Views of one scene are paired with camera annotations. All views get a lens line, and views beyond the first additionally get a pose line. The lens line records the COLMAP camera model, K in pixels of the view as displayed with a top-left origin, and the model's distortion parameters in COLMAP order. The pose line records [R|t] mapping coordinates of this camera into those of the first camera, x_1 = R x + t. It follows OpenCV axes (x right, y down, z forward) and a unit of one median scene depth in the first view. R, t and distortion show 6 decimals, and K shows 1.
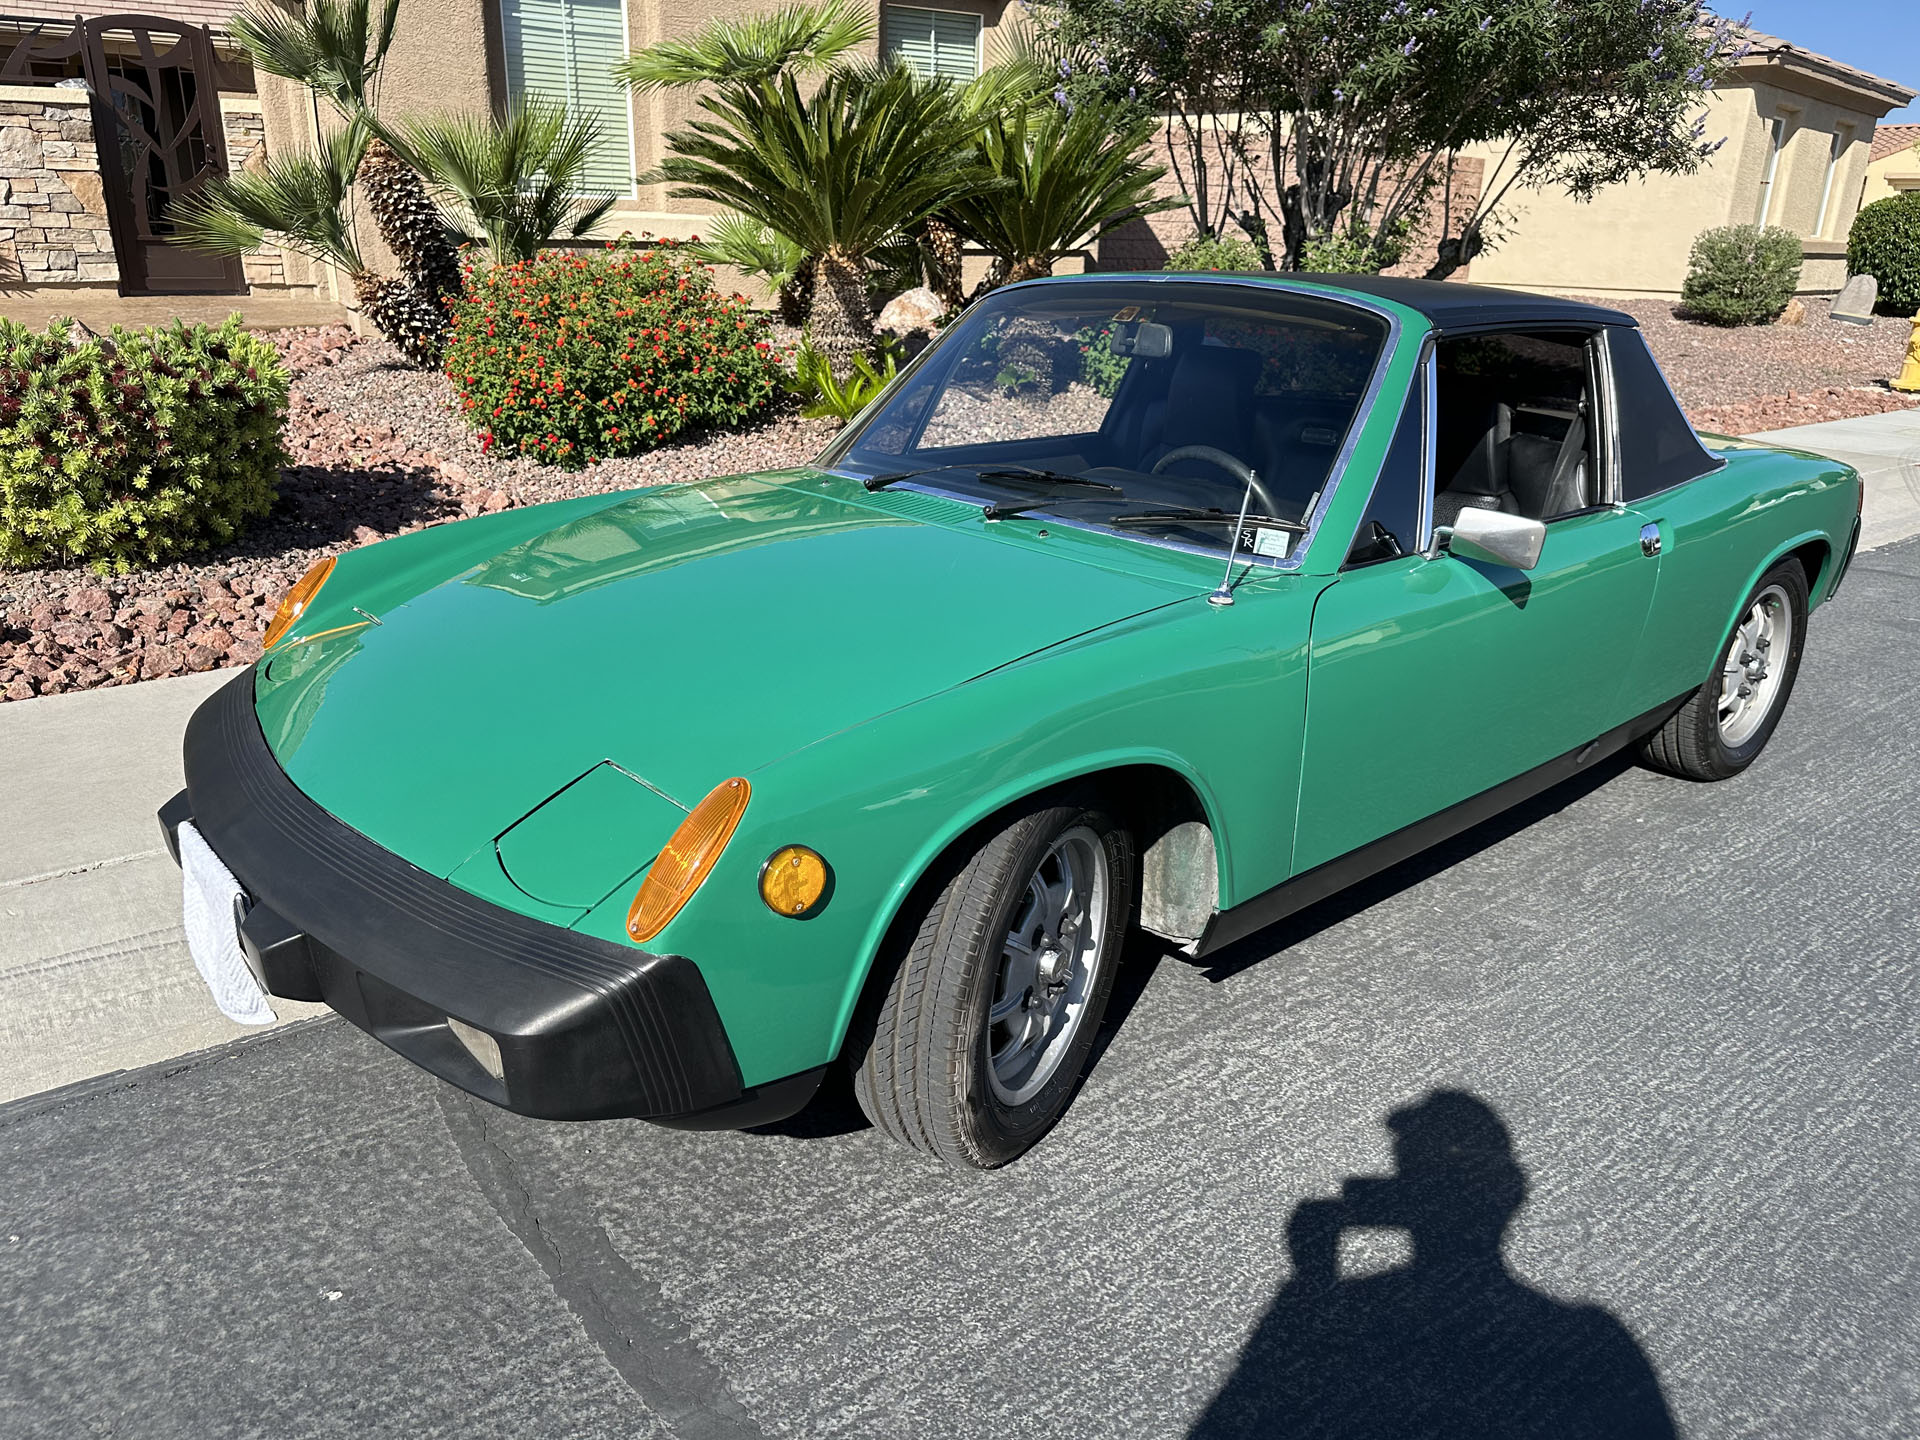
lens RADIAL K [[1342.3, 0, 960.0], [0, 1342.3, 720.0], [0, 0, 1]] dist [0.028484, -0.036382]
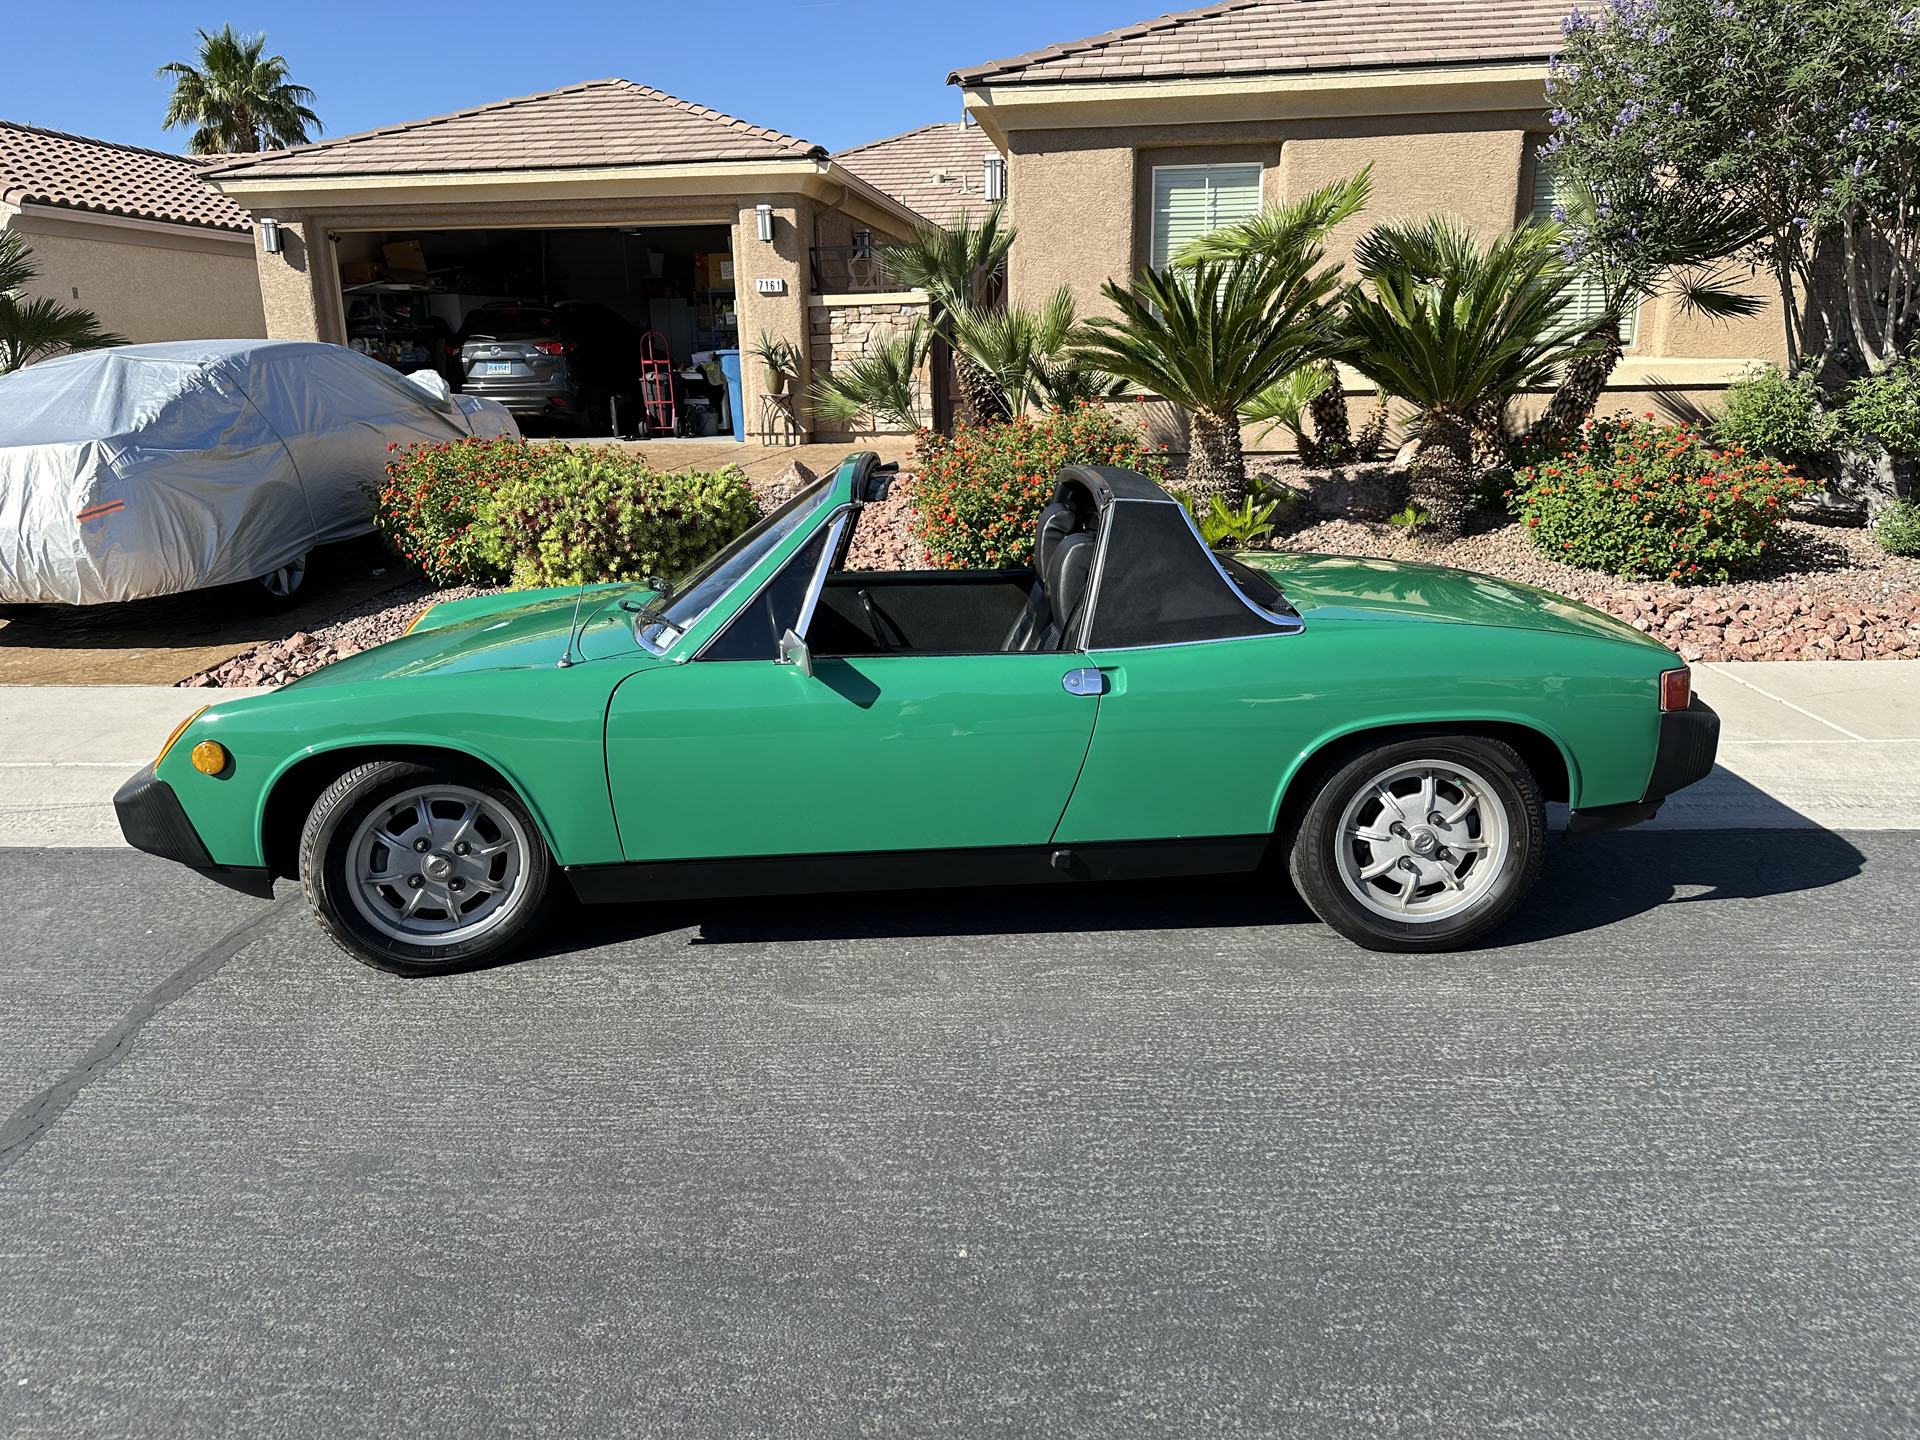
lens RADIAL K [[1325.6, 0, 960.0], [0, 1325.6, 720.0], [0, 0, 1]] dist [0.050328, -0.033017]
pose [[0.772556, 0.127078, -0.622100, 0.751147], [-0.179685, 0.983473, -0.022246, -0.035955], [0.608992, 0.128968, 0.782622, 0.028518]]
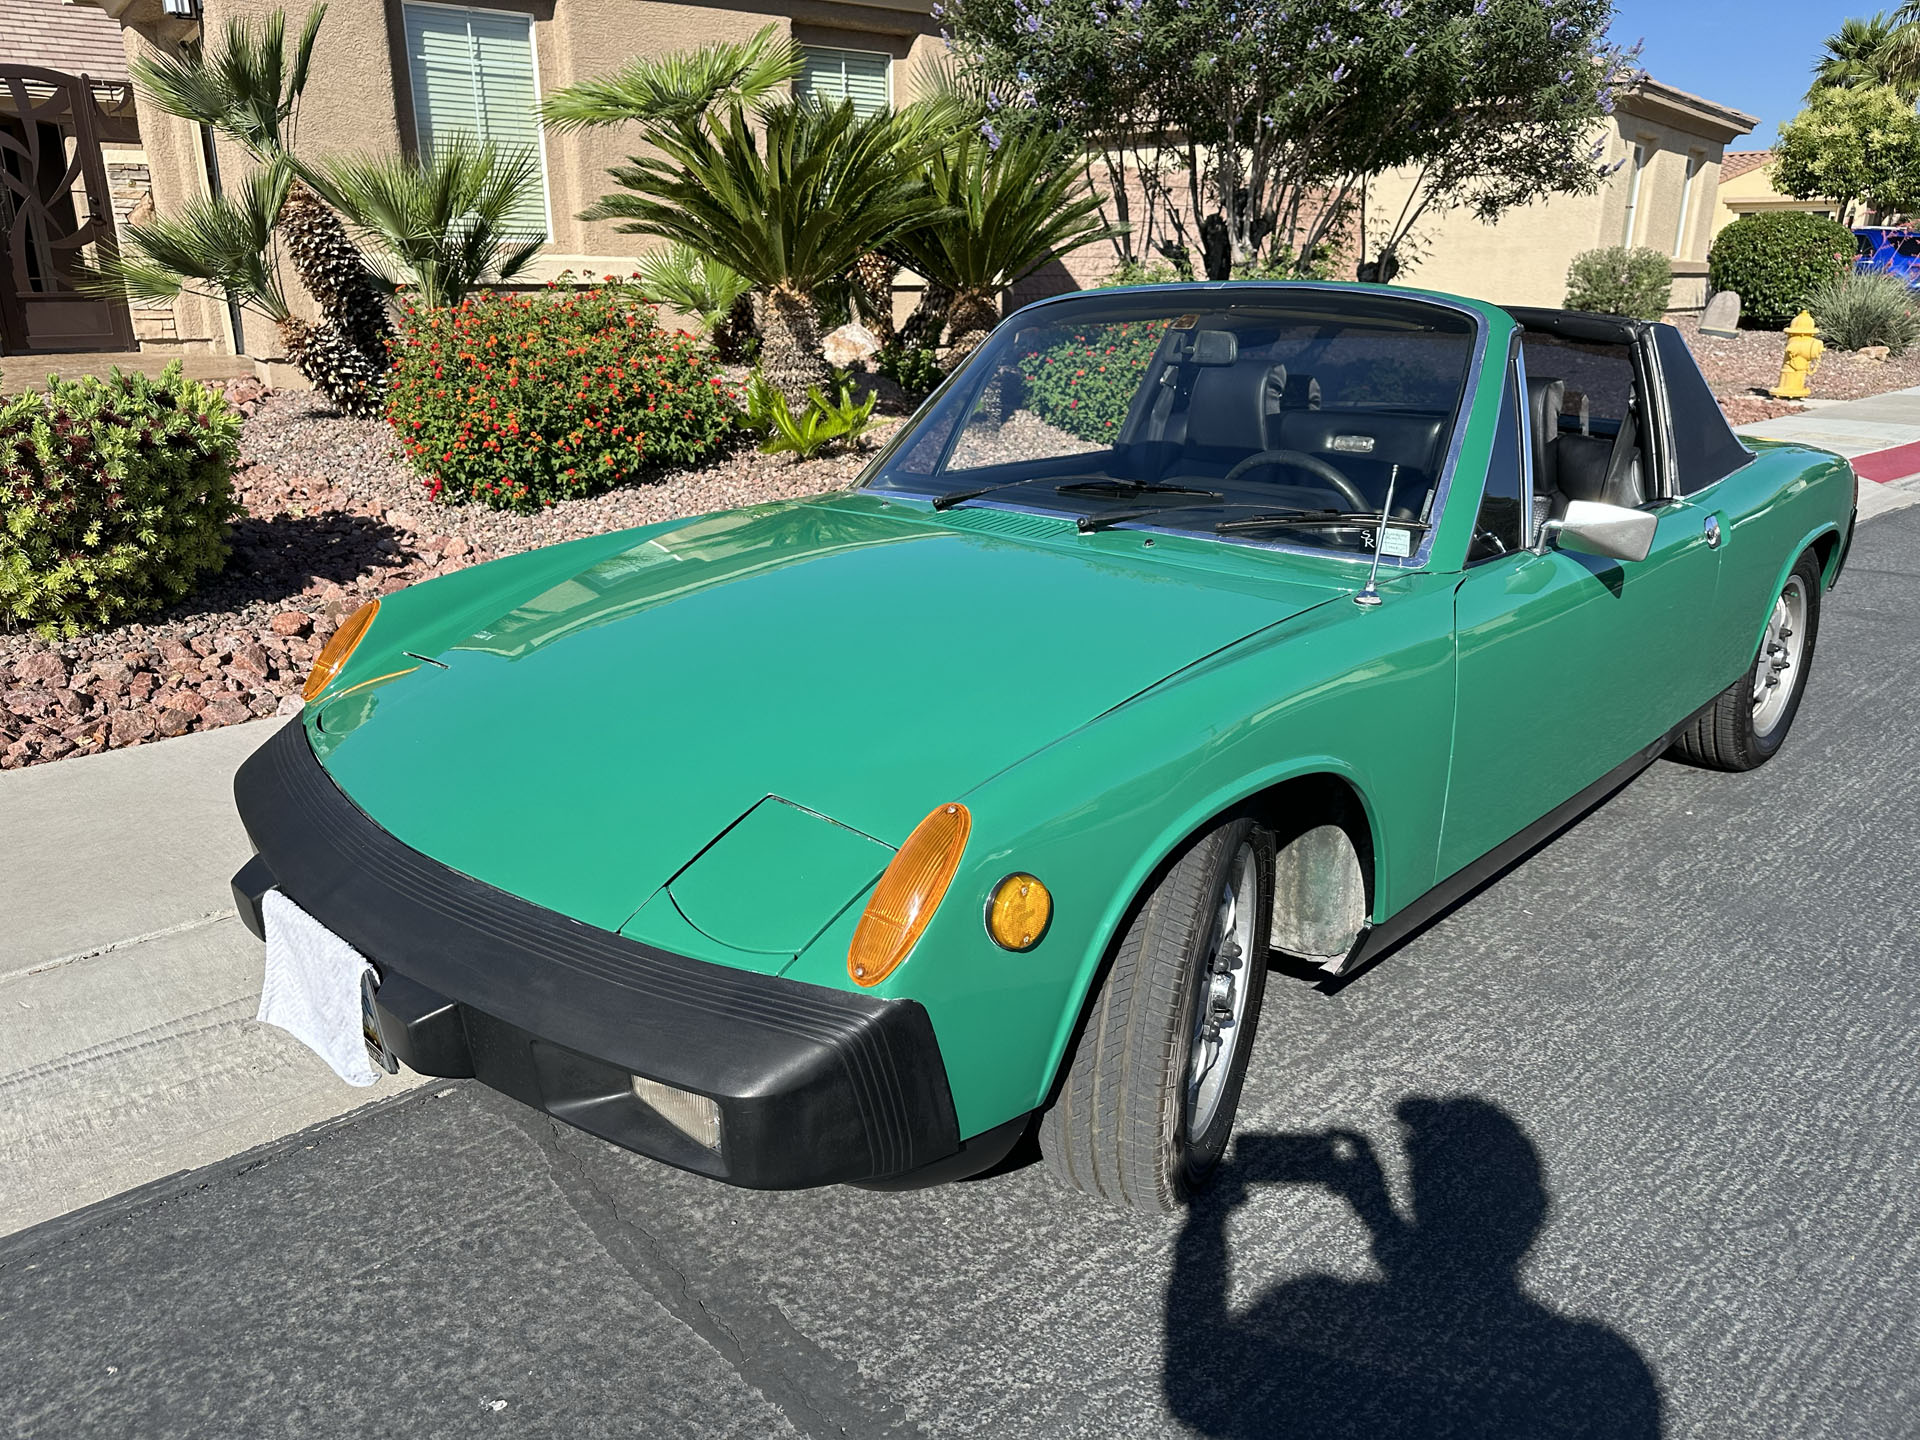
lens RADIAL K [[1341.9, 0, 960.0], [0, 1341.9, 720.0], [0, 0, 1]] dist [0.028883, -0.035785]
pose [[0.996321, -0.047263, 0.071488, -0.080953], [0.049239, 0.998445, -0.026126, 0.003692], [-0.070142, 0.029550, 0.997099, 0.027512]]
